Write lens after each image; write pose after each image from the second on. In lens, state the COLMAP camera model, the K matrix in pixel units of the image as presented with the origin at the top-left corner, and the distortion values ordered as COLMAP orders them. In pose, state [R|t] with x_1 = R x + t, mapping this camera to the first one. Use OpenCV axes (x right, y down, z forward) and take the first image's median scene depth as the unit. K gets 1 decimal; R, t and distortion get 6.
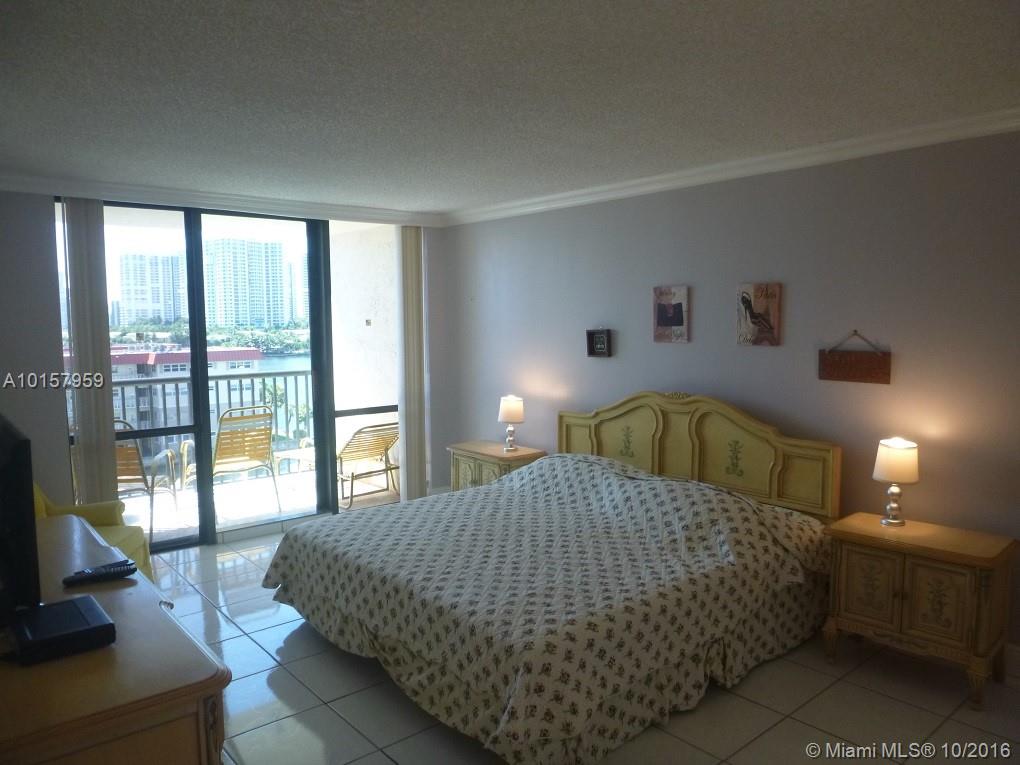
lens RADIAL K [[737.0, 0, 515.5], [0, 737.0, 383.5], [0, 0, 1]] dist [-0.043919, 0.005231]
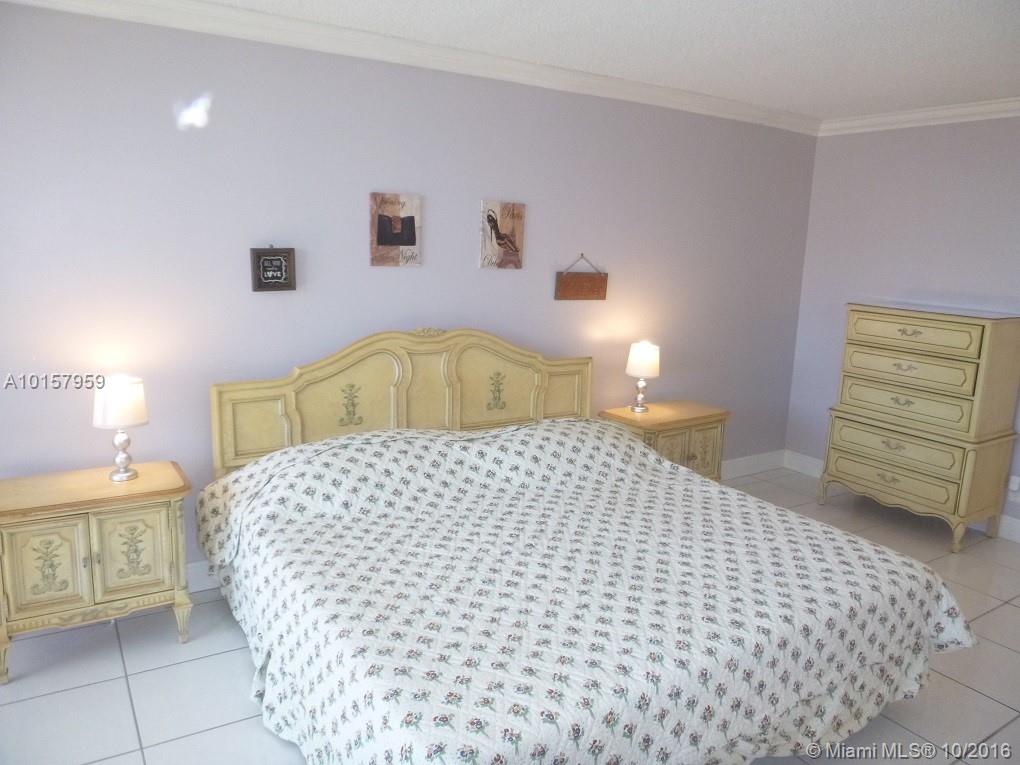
lens RADIAL K [[737.0, 0, 512.2], [0, 737.0, 381.5], [0, 0, 1]] dist [-0.043919, 0.005231]
pose [[0.152601, -0.156016, 0.975896, -0.686777], [0.061337, 0.987052, 0.148208, -0.053981], [-0.986383, 0.037242, 0.160194, 0.941506]]
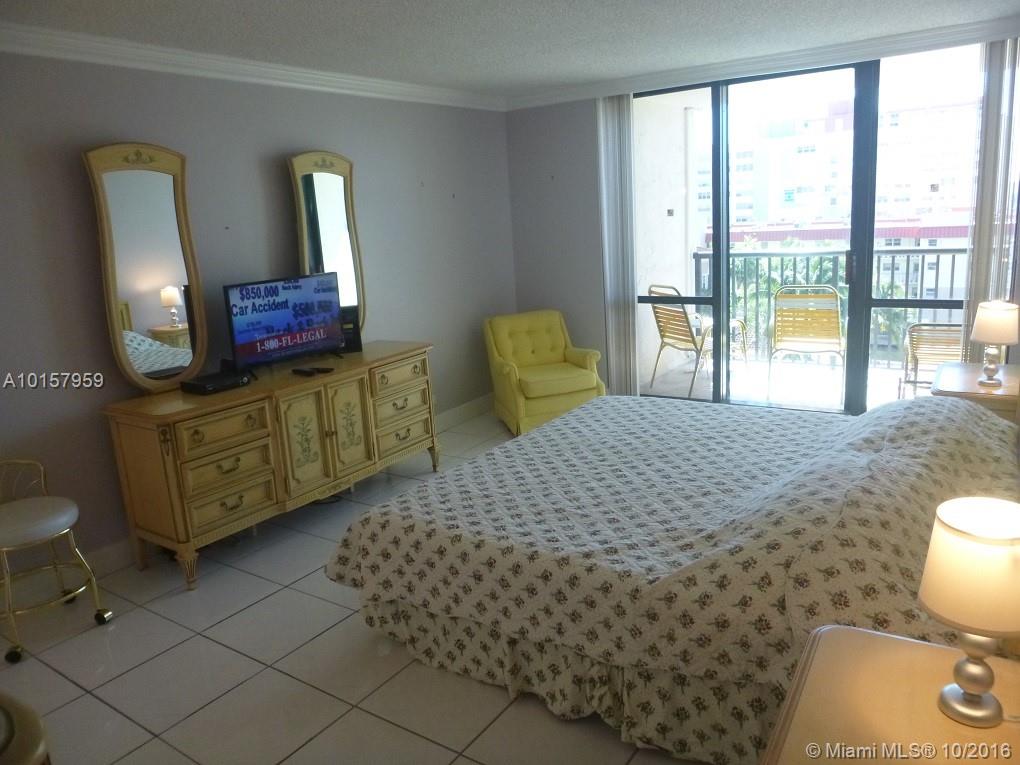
lens RADIAL K [[737.0, 0, 505.9], [0, 737.0, 389.0], [0, 0, 1]] dist [-0.043919, 0.005231]
pose [[0.253596, 0.213149, -0.943534, 0.731153], [-0.024793, 0.976532, 0.213940, -0.047418], [0.966993, -0.030861, 0.252929, 0.626462]]
